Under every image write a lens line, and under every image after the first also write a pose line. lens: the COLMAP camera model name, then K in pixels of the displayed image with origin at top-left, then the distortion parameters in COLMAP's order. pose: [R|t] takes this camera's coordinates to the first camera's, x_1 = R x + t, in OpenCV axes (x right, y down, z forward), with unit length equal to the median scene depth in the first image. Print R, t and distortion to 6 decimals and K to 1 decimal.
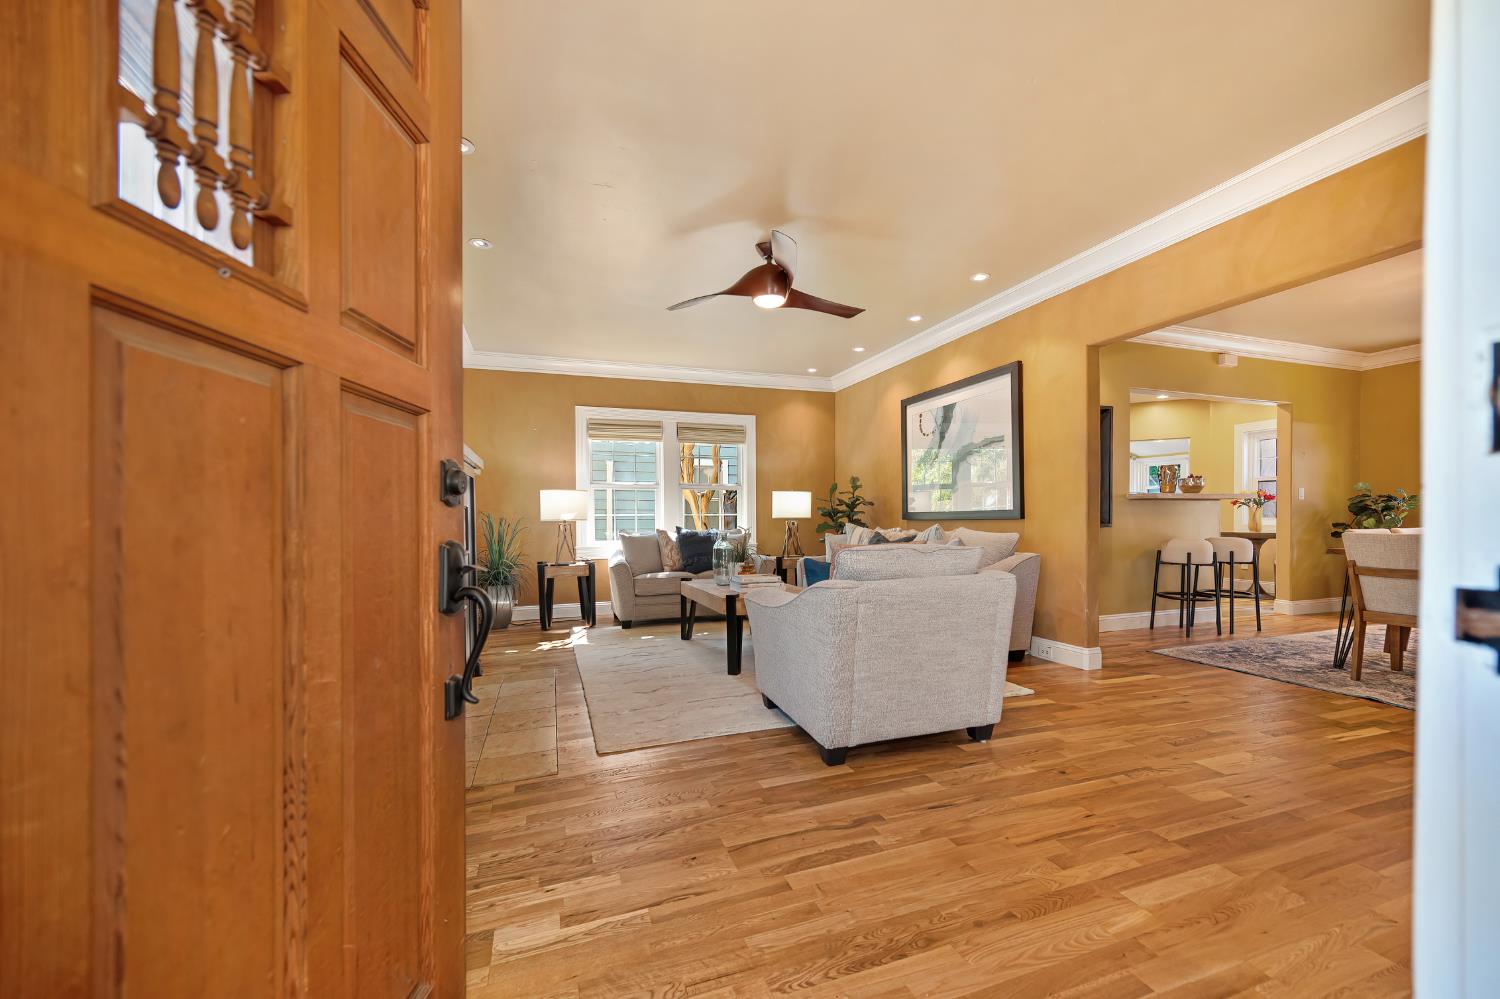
lens RADIAL K [[593.9, 0, 755.8], [0, 593.9, 528.3], [0, 0, 1]] dist [0.002683, 0.000281]
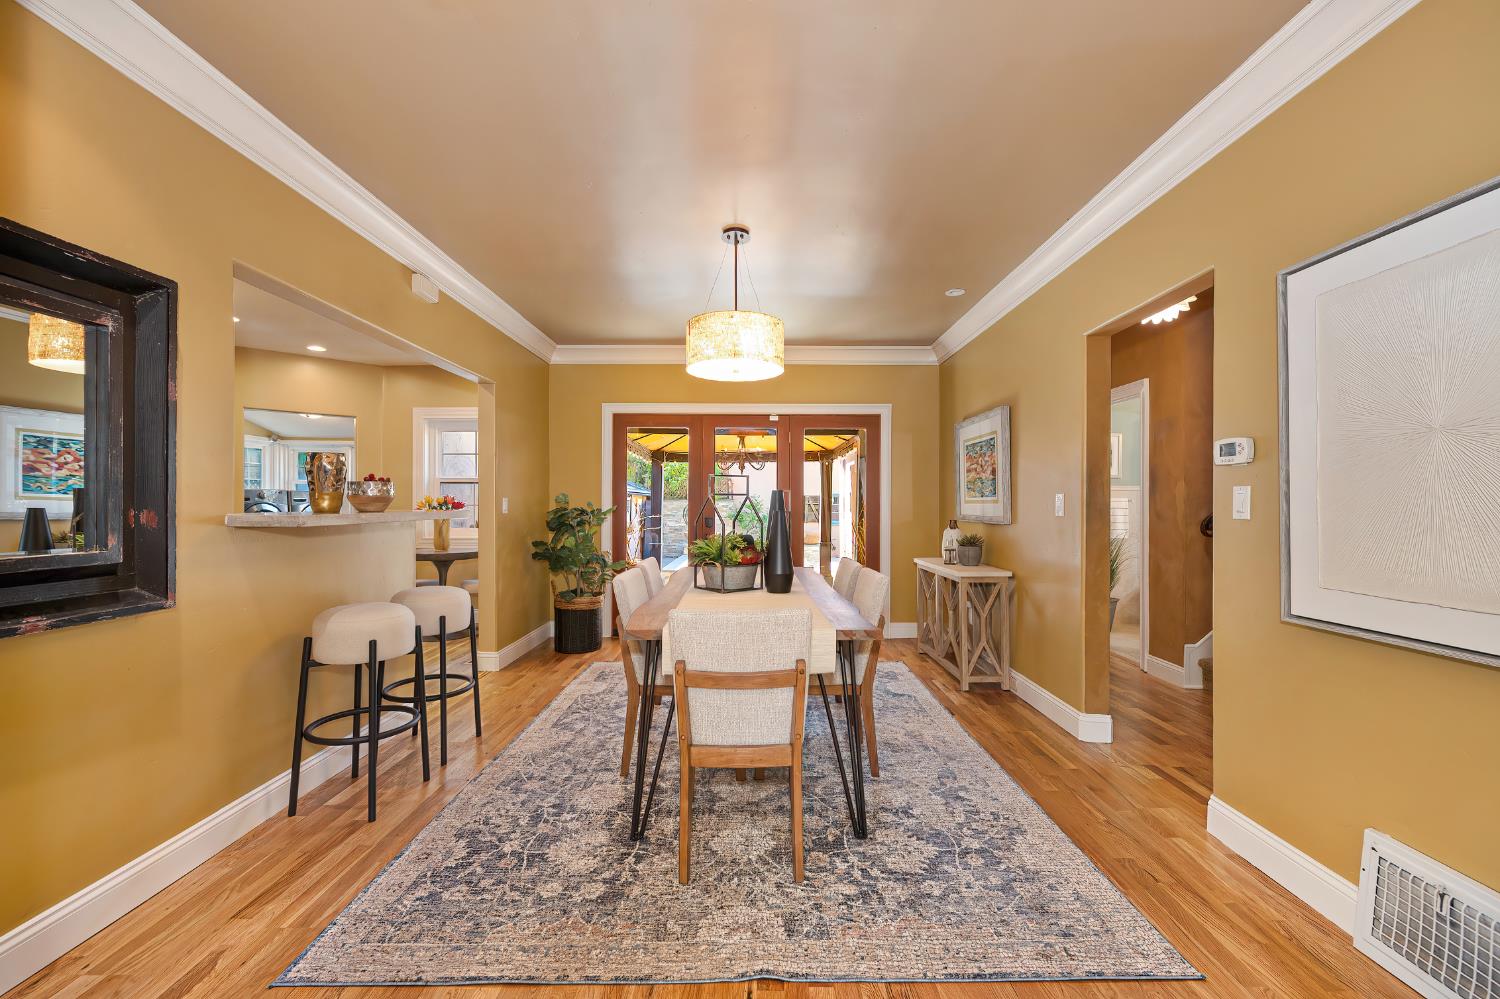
lens RADIAL K [[593.9, 0, 752.2], [0, 593.9, 502.6], [0, 0, 1]] dist [0.002683, 0.000281]
pose [[0.335837, 0.004840, 0.941908, 0.362236], [0.019751, 0.999731, -0.012180, -0.053851], [-0.941713, 0.022694, 0.335651, 0.523072]]
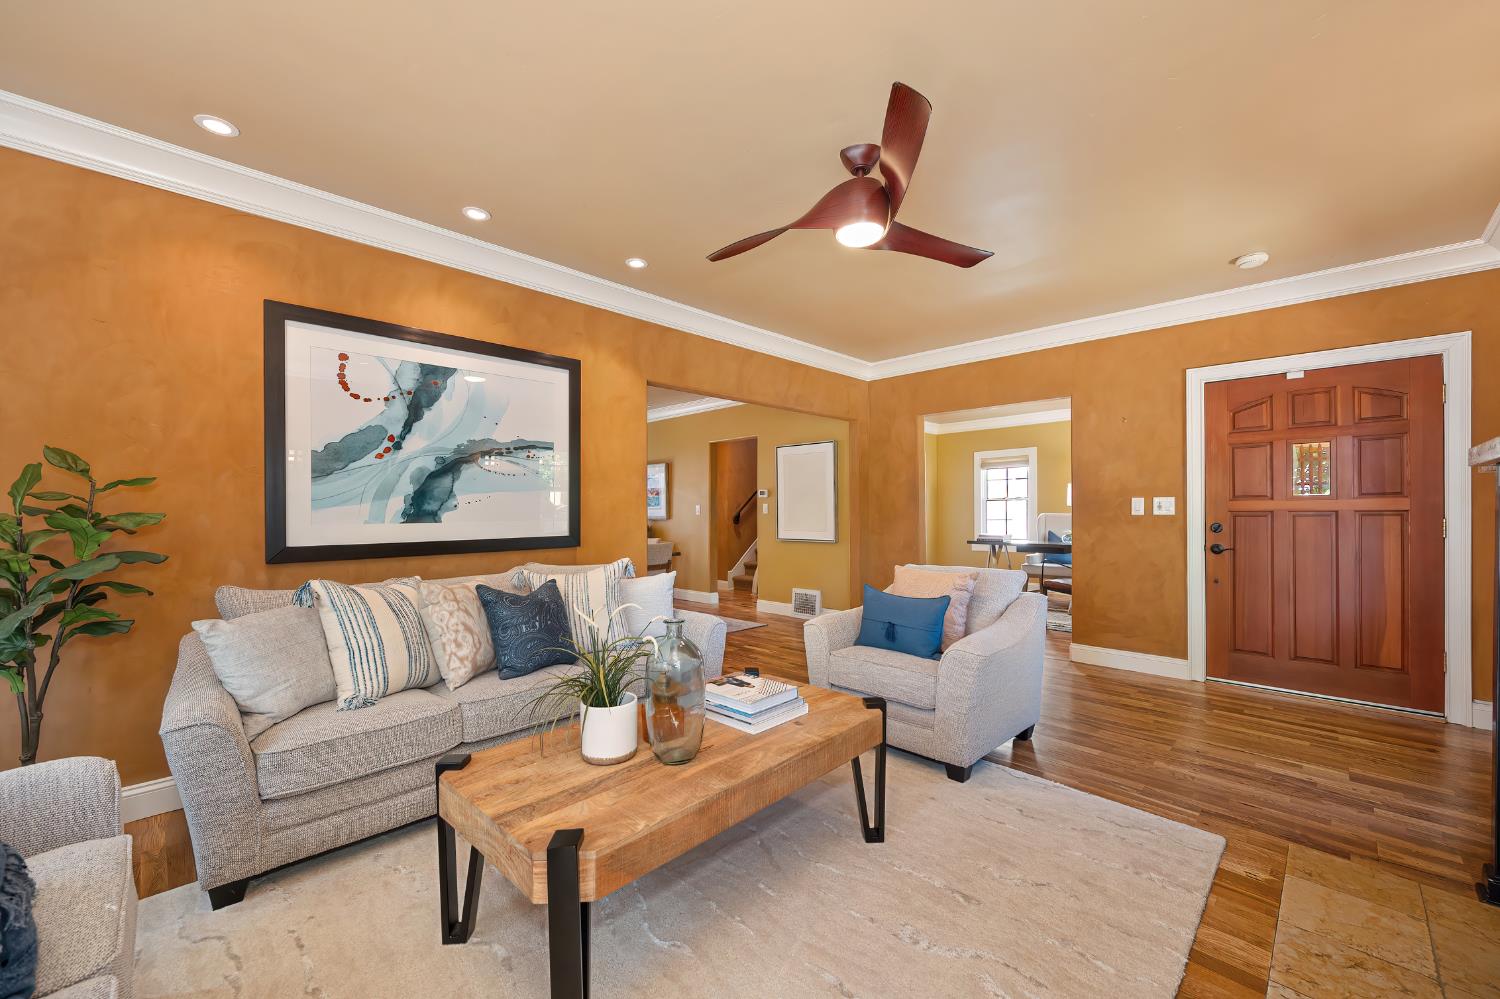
lens RADIAL K [[593.9, 0, 757.5], [0, 593.9, 512.0], [0, 0, 1]] dist [0.002683, 0.000281]
pose [[-0.444384, 0.004272, 0.895826, -0.362547], [0.022204, 0.999734, 0.006247, -0.054664], [-0.895561, 0.022667, -0.444360, 0.971645]]
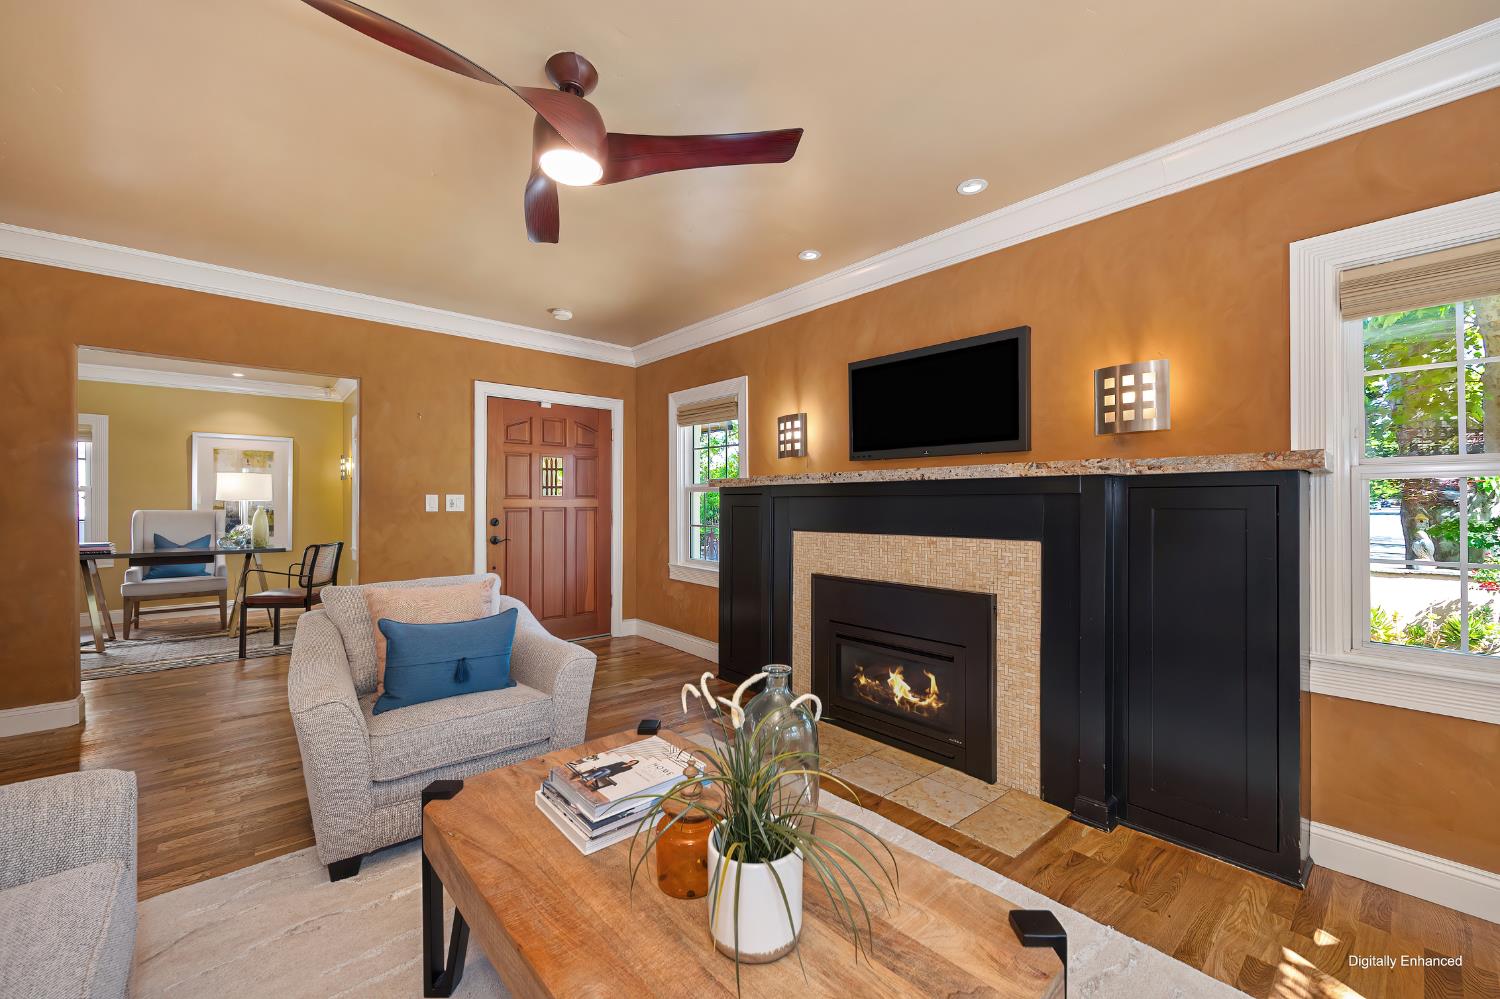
lens RADIAL K [[593.9, 0, 754.3], [0, 593.9, 496.7], [0, 0, 1]] dist [0.002683, 0.000281]
pose [[-0.926982, 0.000779, -0.375105, 0.049839], [-0.002181, 0.999970, 0.007468, -0.062239], [0.375100, 0.007741, -0.926952, 1.080177]]
